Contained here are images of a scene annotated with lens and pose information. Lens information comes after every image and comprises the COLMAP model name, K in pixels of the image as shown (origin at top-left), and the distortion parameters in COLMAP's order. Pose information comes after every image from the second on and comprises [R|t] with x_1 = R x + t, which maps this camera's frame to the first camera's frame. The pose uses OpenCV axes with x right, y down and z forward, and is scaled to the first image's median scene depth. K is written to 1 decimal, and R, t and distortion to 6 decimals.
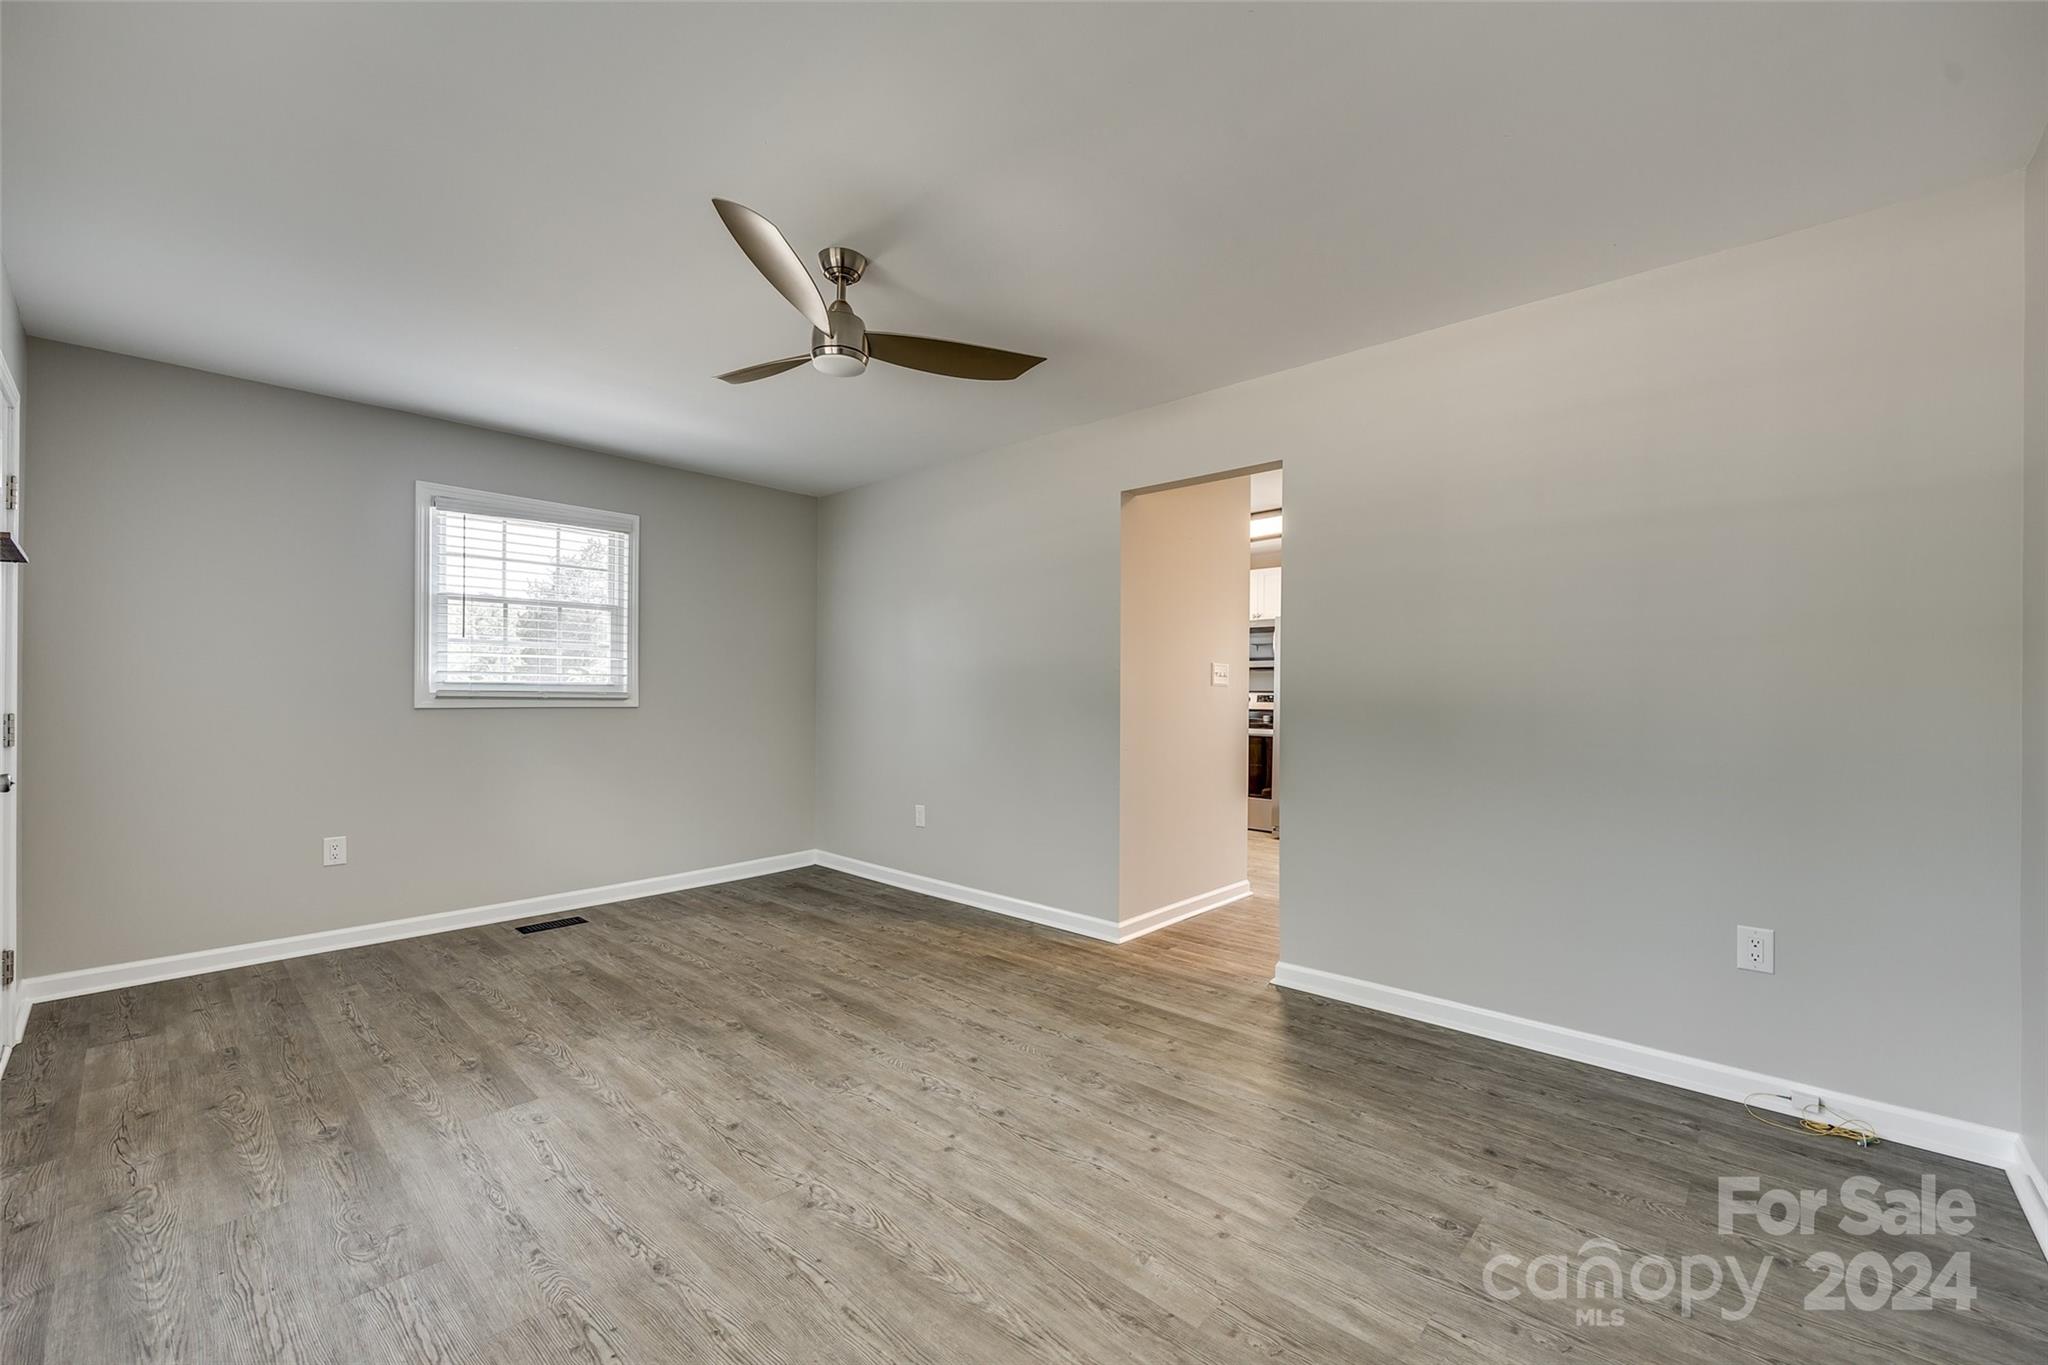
lens RADIAL K [[827.7, 0, 1027.4], [0, 827.7, 694.6], [0, 0, 1]] dist [-0.004449, 0.000169]
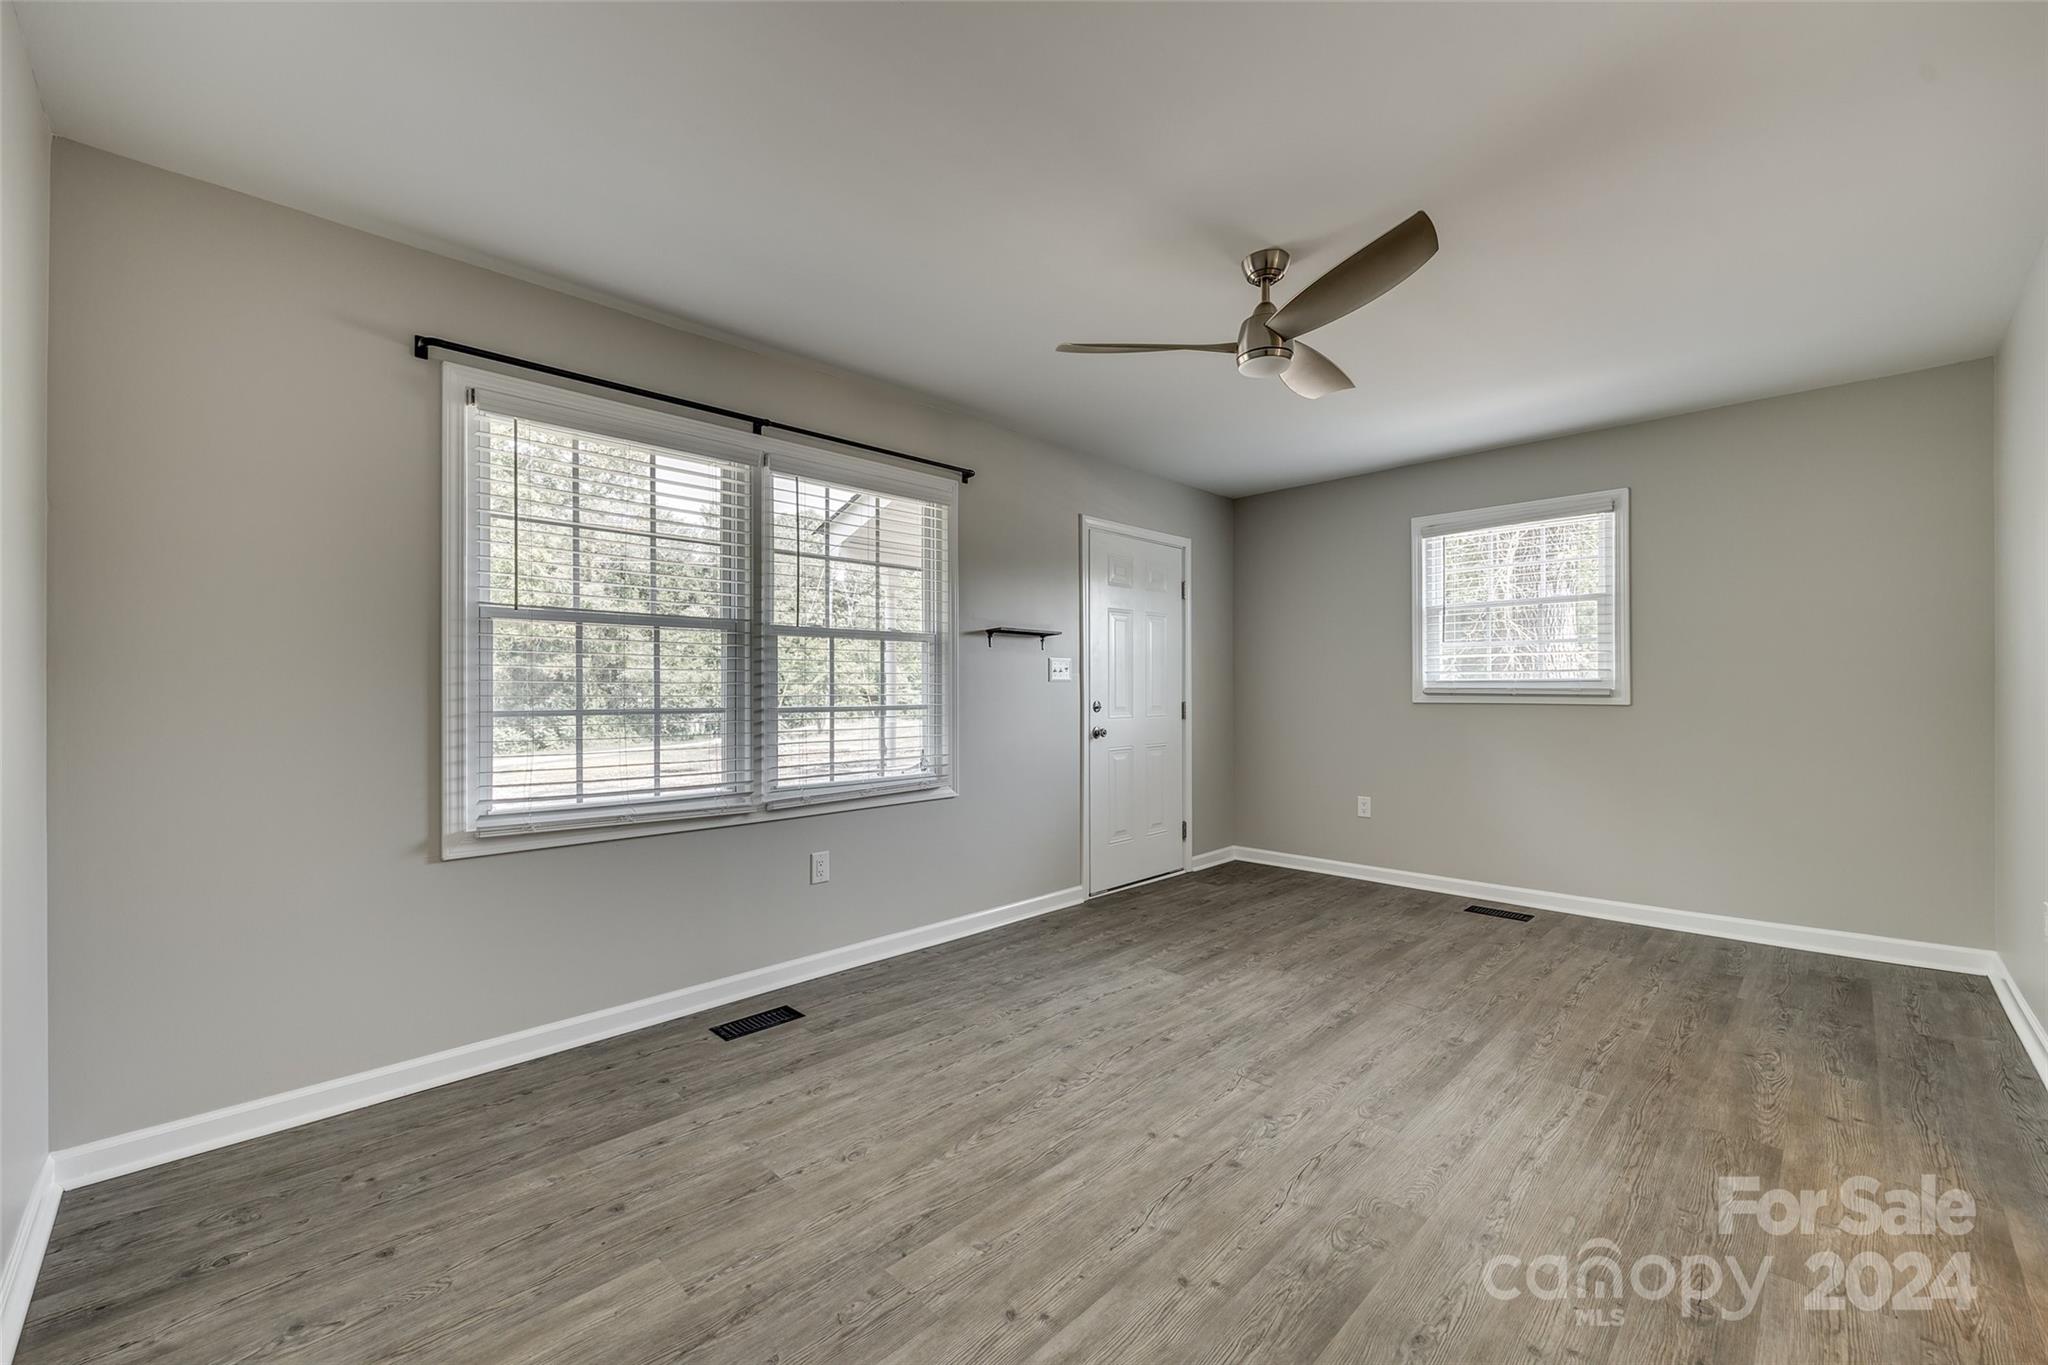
lens RADIAL K [[811.7, 0, 1030.1], [0, 811.7, 687.1], [0, 0, 1]] dist [-0.002987, -0.000194]
pose [[-0.038606, -0.007516, -0.999226, 0.648876], [0.002756, 0.999967, -0.007628, 0.001168], [0.999251, -0.003048, -0.038584, 0.627214]]
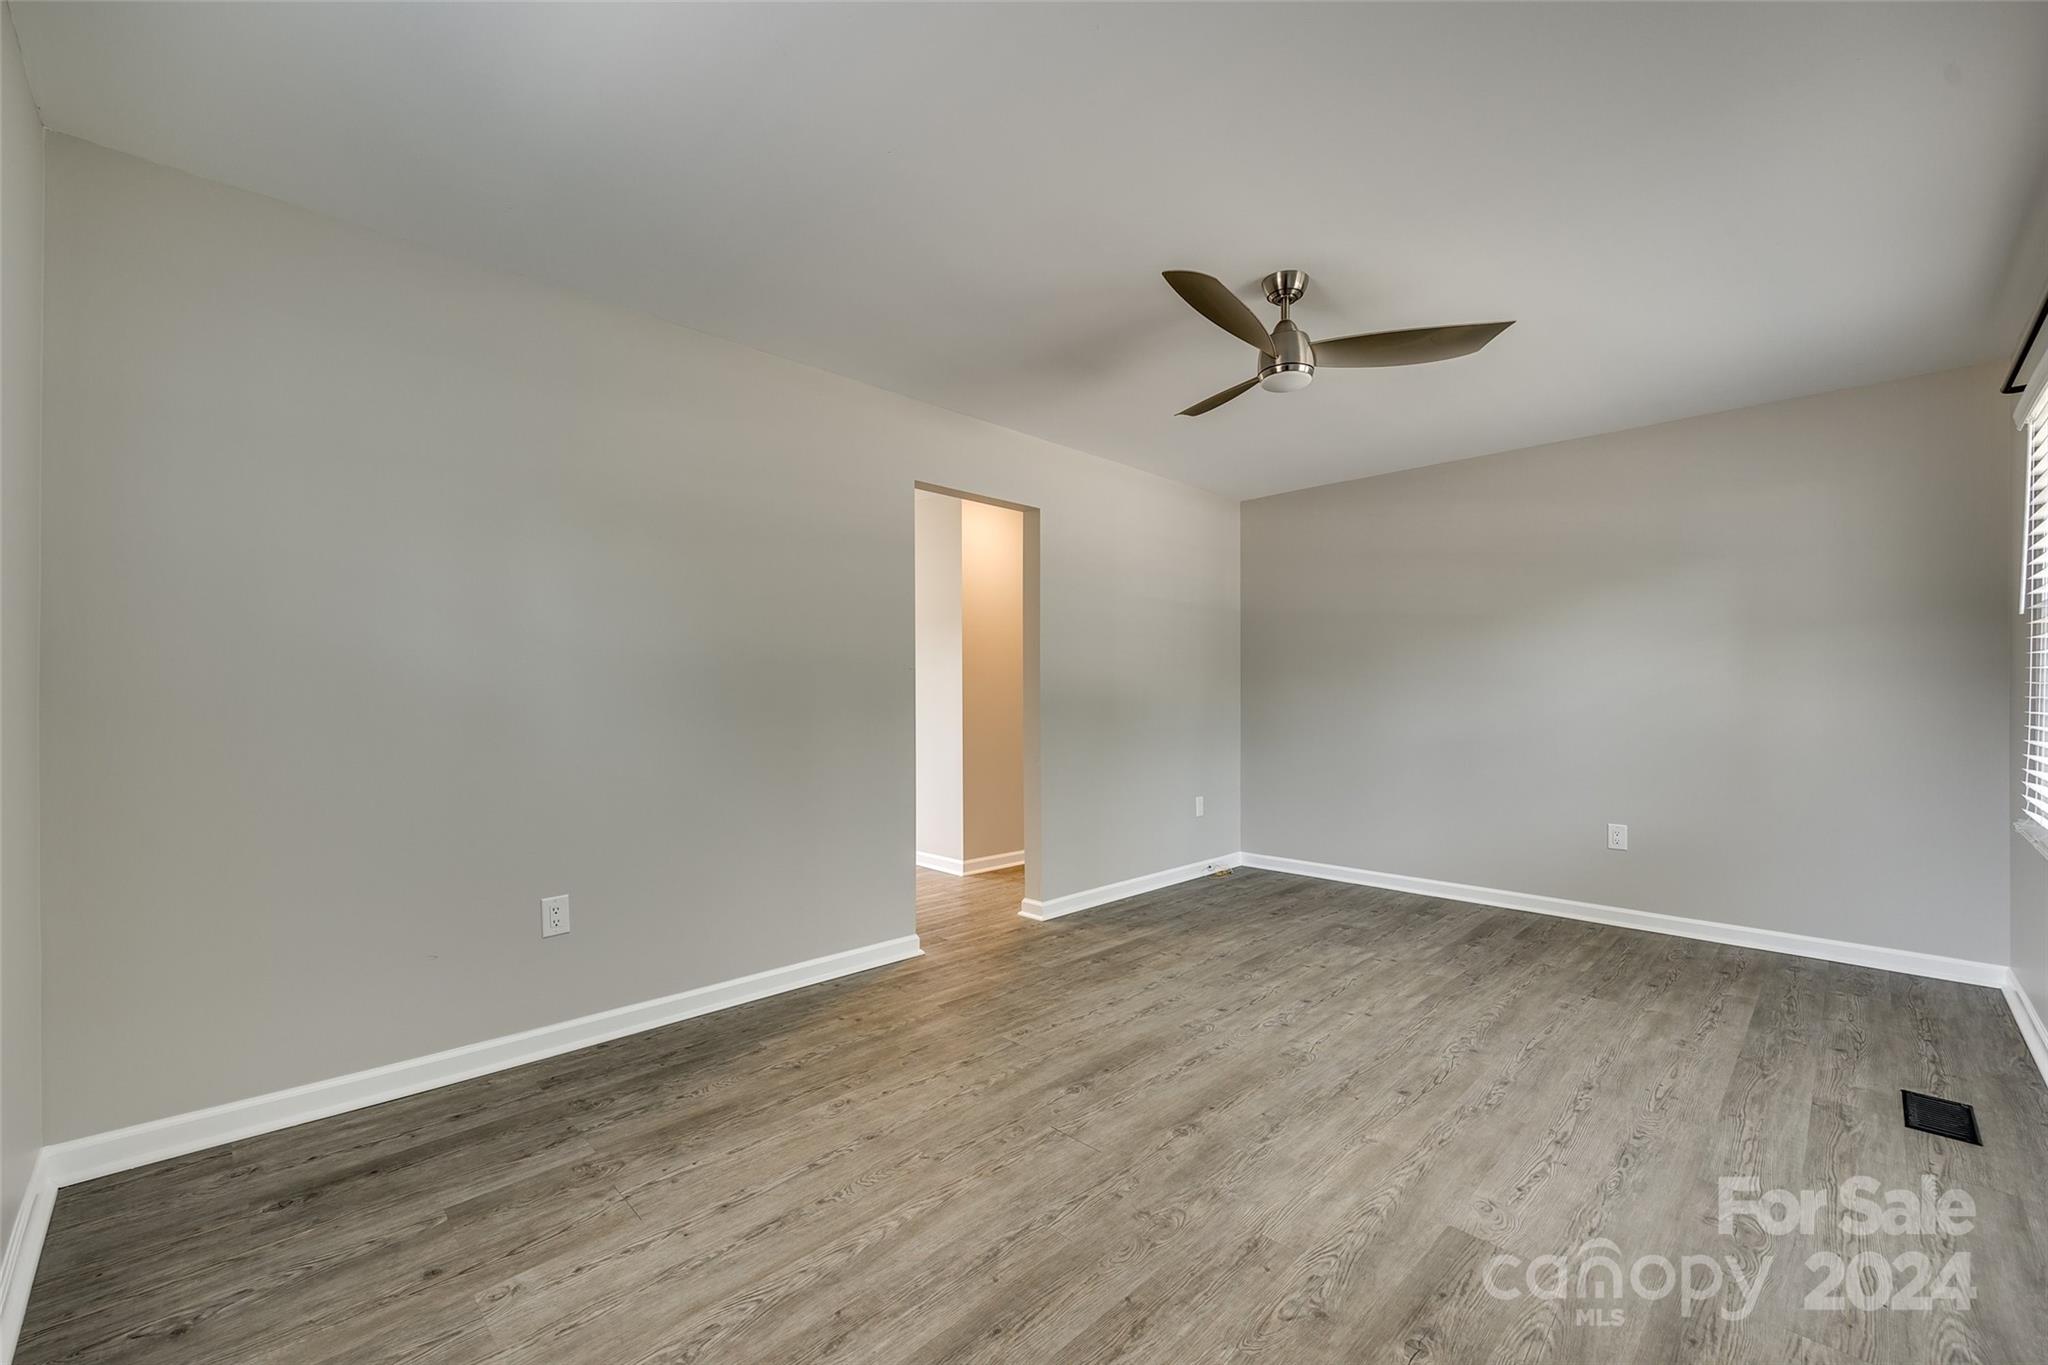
lens RADIAL K [[827.7, 0, 1027.4], [0, 827.7, 694.6], [0, 0, 1]] dist [-0.004449, 0.000169]
pose [[0.045513, -0.005347, 0.998949, -1.085917], [0.002985, 0.999982, 0.005217, -0.006869], [-0.998959, 0.002745, 0.045528, 1.072091]]
